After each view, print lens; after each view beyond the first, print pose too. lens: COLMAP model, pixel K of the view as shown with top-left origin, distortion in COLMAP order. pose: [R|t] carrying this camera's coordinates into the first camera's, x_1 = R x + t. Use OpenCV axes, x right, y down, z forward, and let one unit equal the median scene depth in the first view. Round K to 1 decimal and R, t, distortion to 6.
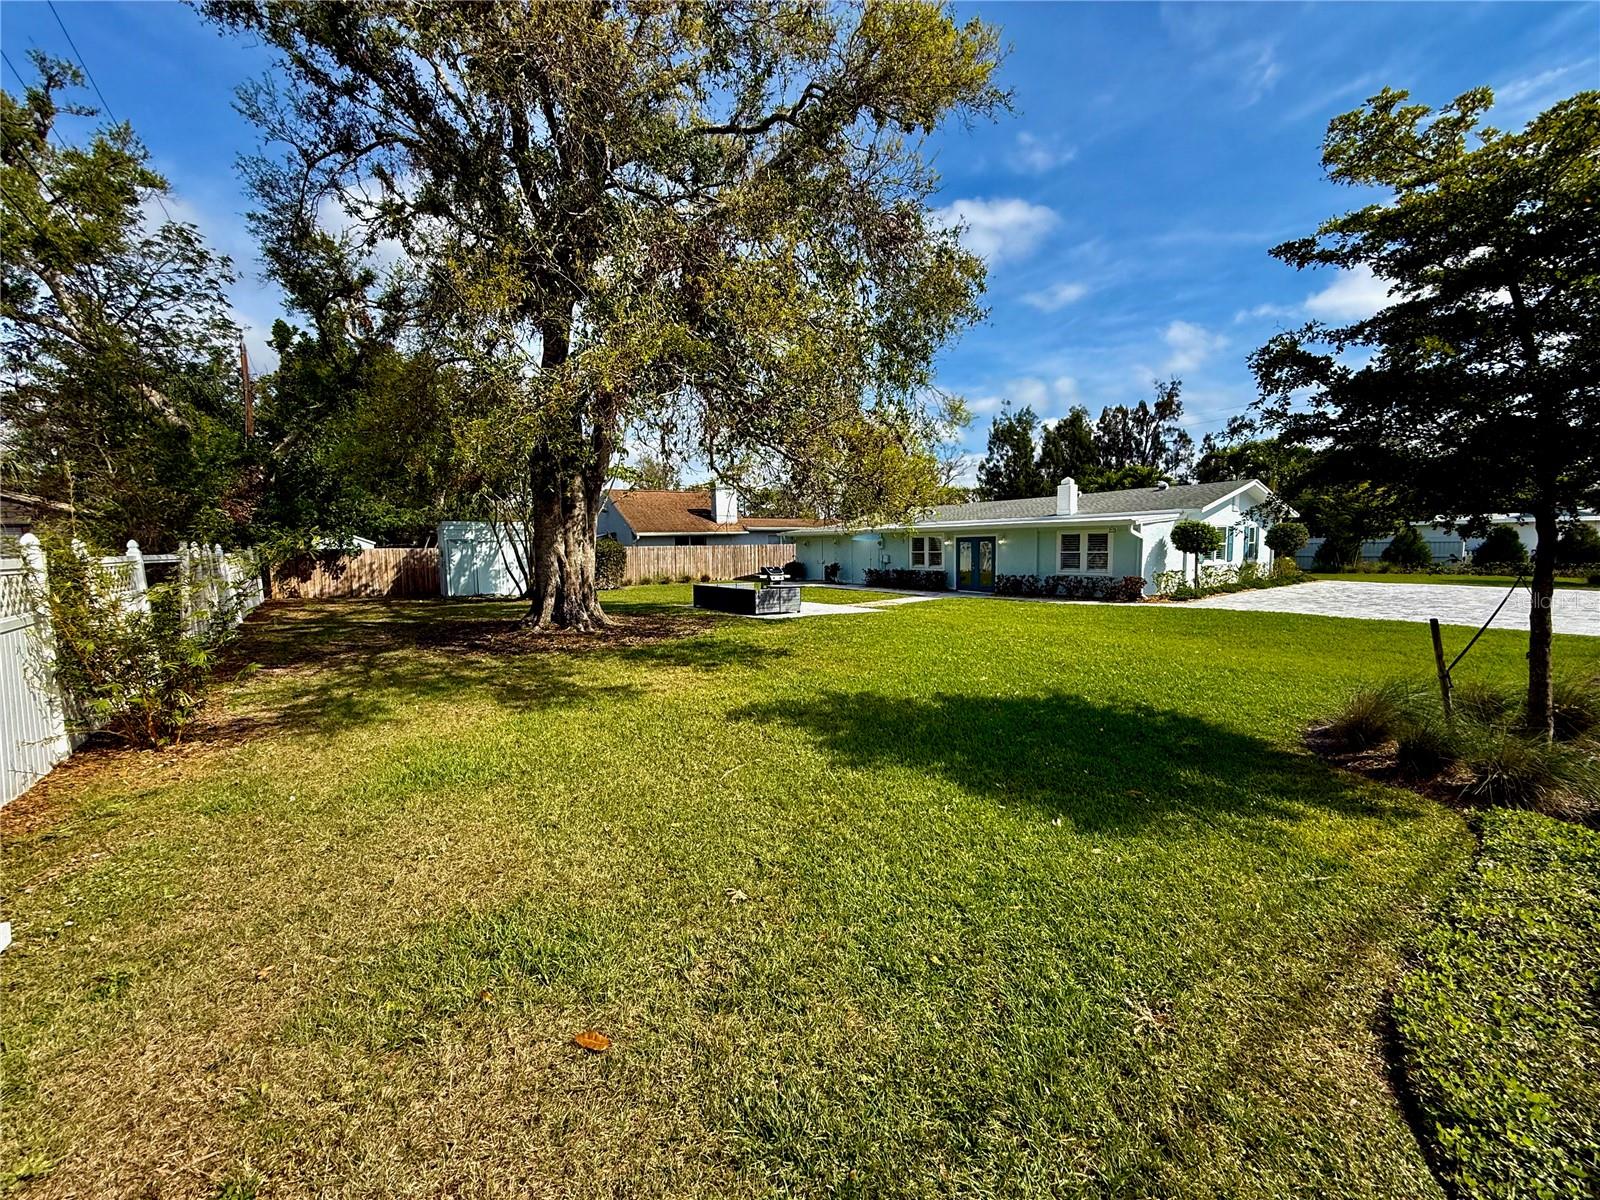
lens RADIAL K [[636.1, 0, 790.7], [0, 636.1, 605.1], [0, 0, 1]] dist [0.000180, -0.000188]
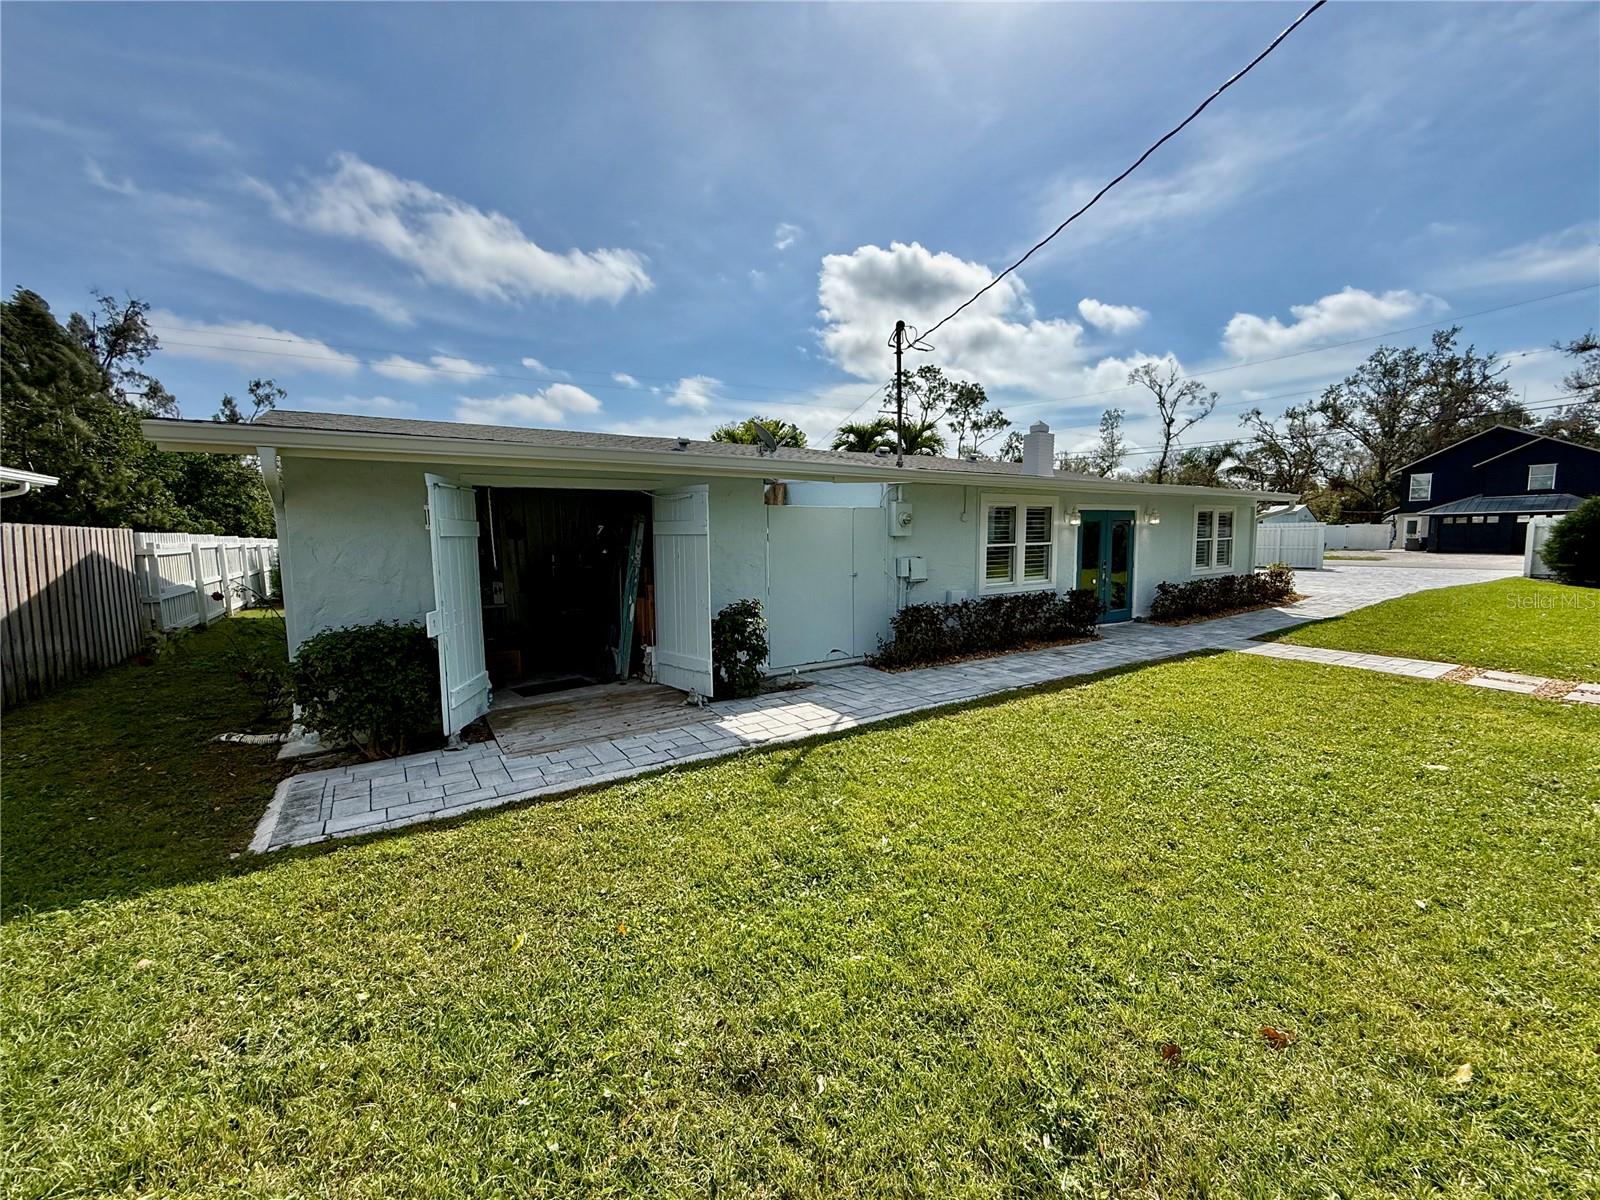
lens RADIAL K [[636.1, 0, 790.7], [0, 636.1, 605.1], [0, 0, 1]] dist [0.000180, -0.000188]
pose [[0.028203, -0.089830, 0.995558, -0.172812], [0.106269, 0.990579, 0.086371, -0.094225], [-0.993937, 0.103361, 0.037484, 1.124985]]
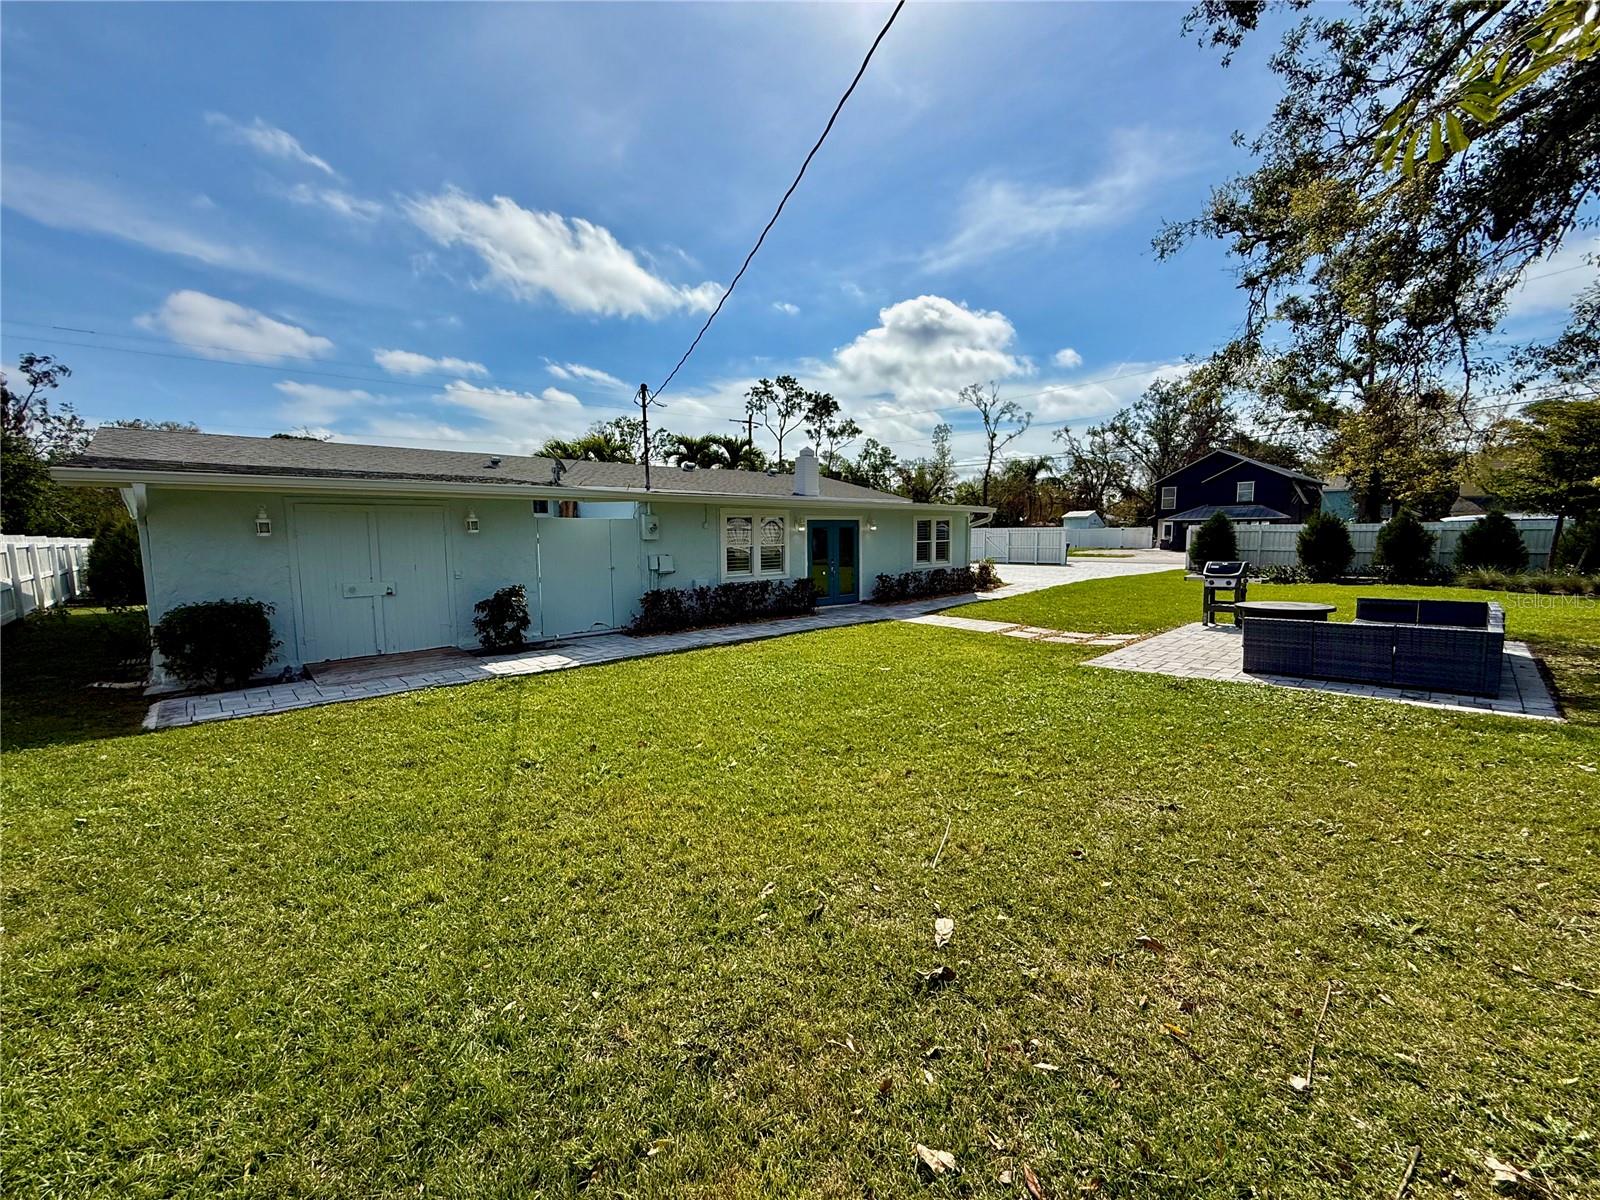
lens RADIAL K [[636.1, 0, 790.7], [0, 636.1, 605.1], [0, 0, 1]] dist [0.000180, -0.000188]
pose [[-0.152500, -0.090917, 0.984113, -0.301640], [0.104498, 0.988694, 0.107533, -0.087411], [-0.982763, 0.119236, -0.141275, 1.048733]]
